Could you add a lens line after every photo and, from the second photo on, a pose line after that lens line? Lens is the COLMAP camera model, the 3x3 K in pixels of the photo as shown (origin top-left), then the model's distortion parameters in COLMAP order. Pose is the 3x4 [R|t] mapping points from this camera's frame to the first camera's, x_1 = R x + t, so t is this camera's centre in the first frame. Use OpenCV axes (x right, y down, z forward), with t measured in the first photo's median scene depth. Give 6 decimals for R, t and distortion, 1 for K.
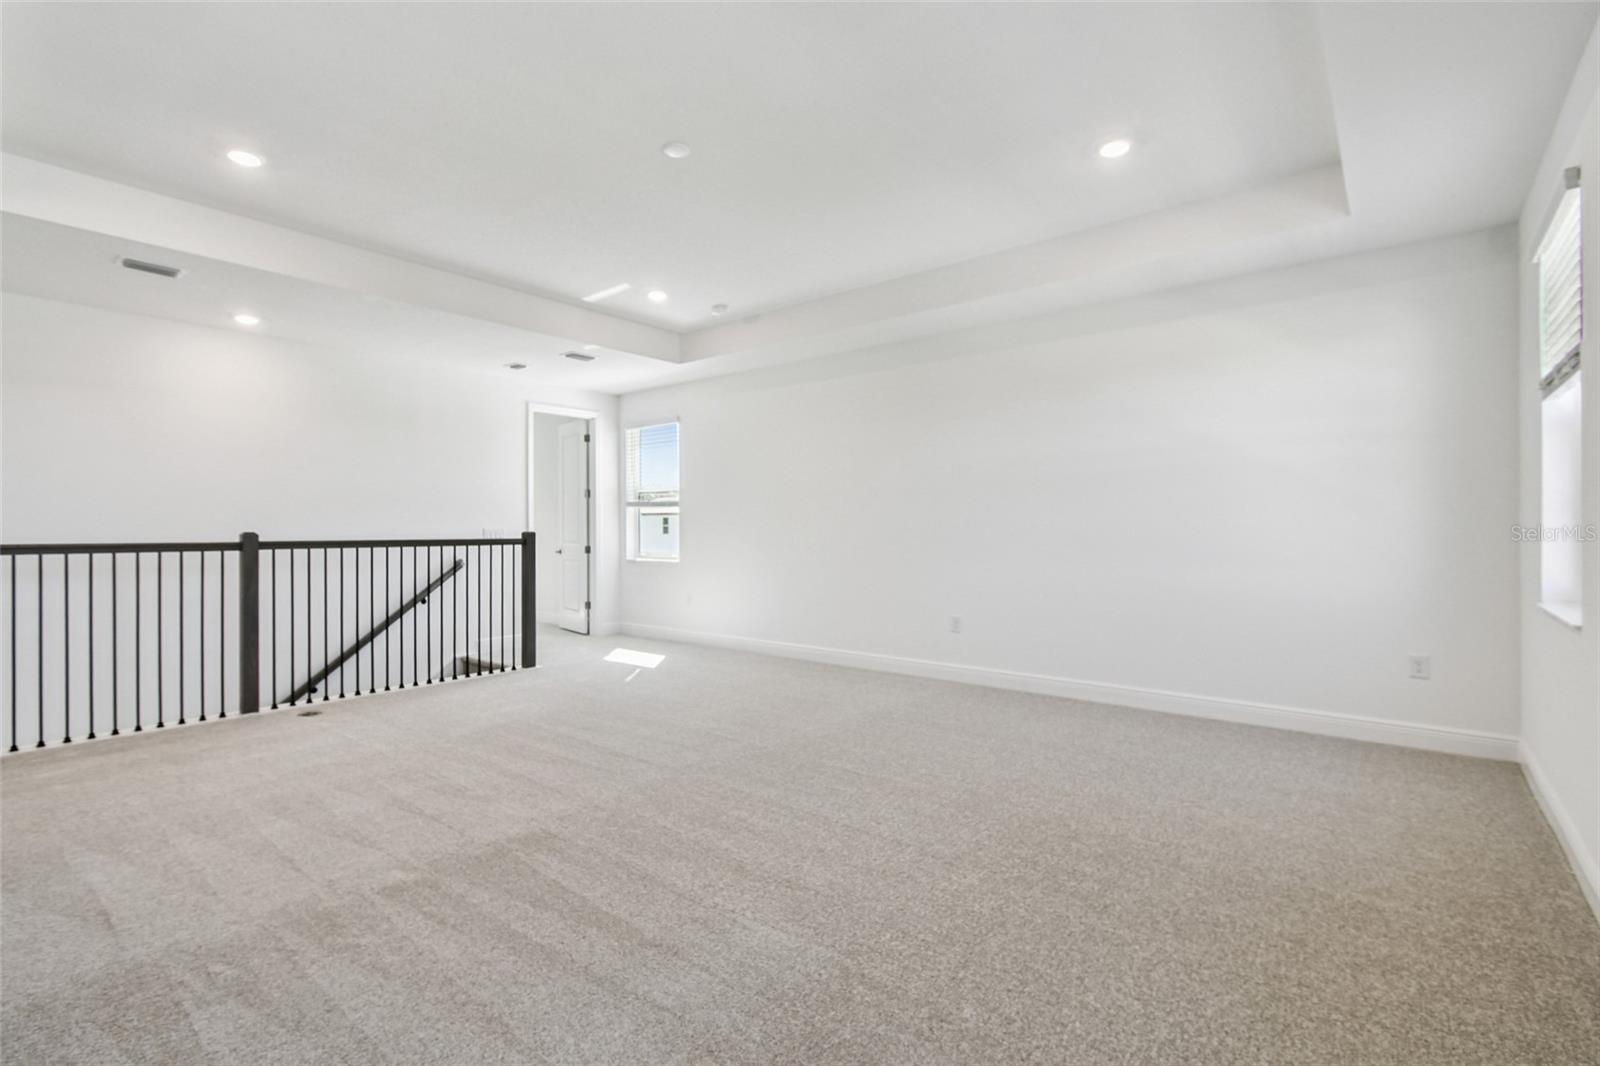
lens RADIAL K [[719.6, 0, 789.6], [0, 719.6, 522.5], [0, 0, 1]] dist [-0.000314, -0.000137]
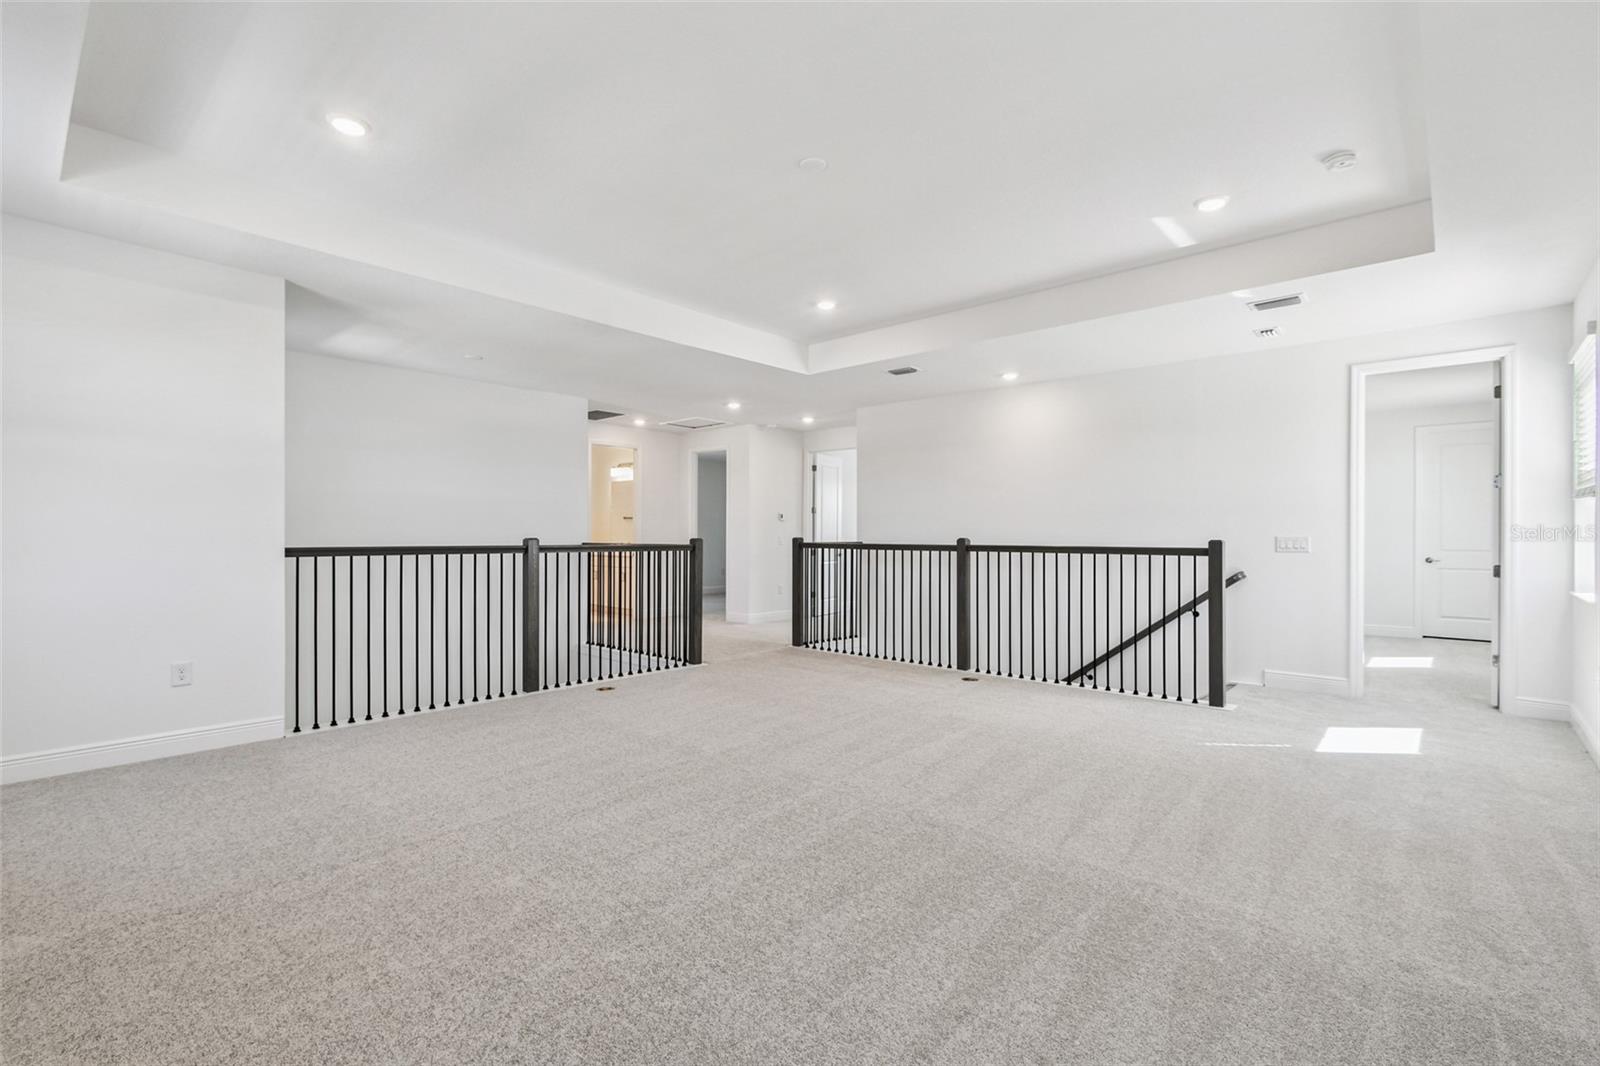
lens RADIAL K [[720.8, 0, 800.0], [0, 720.8, 533.0], [0, 0, 1]] dist [0.026371, -0.000033]
pose [[-0.025292, -0.002237, -0.999678, 0.521577], [0.005725, 0.999981, -0.002383, 0.004303], [0.999664, -0.005784, -0.025278, 0.596497]]
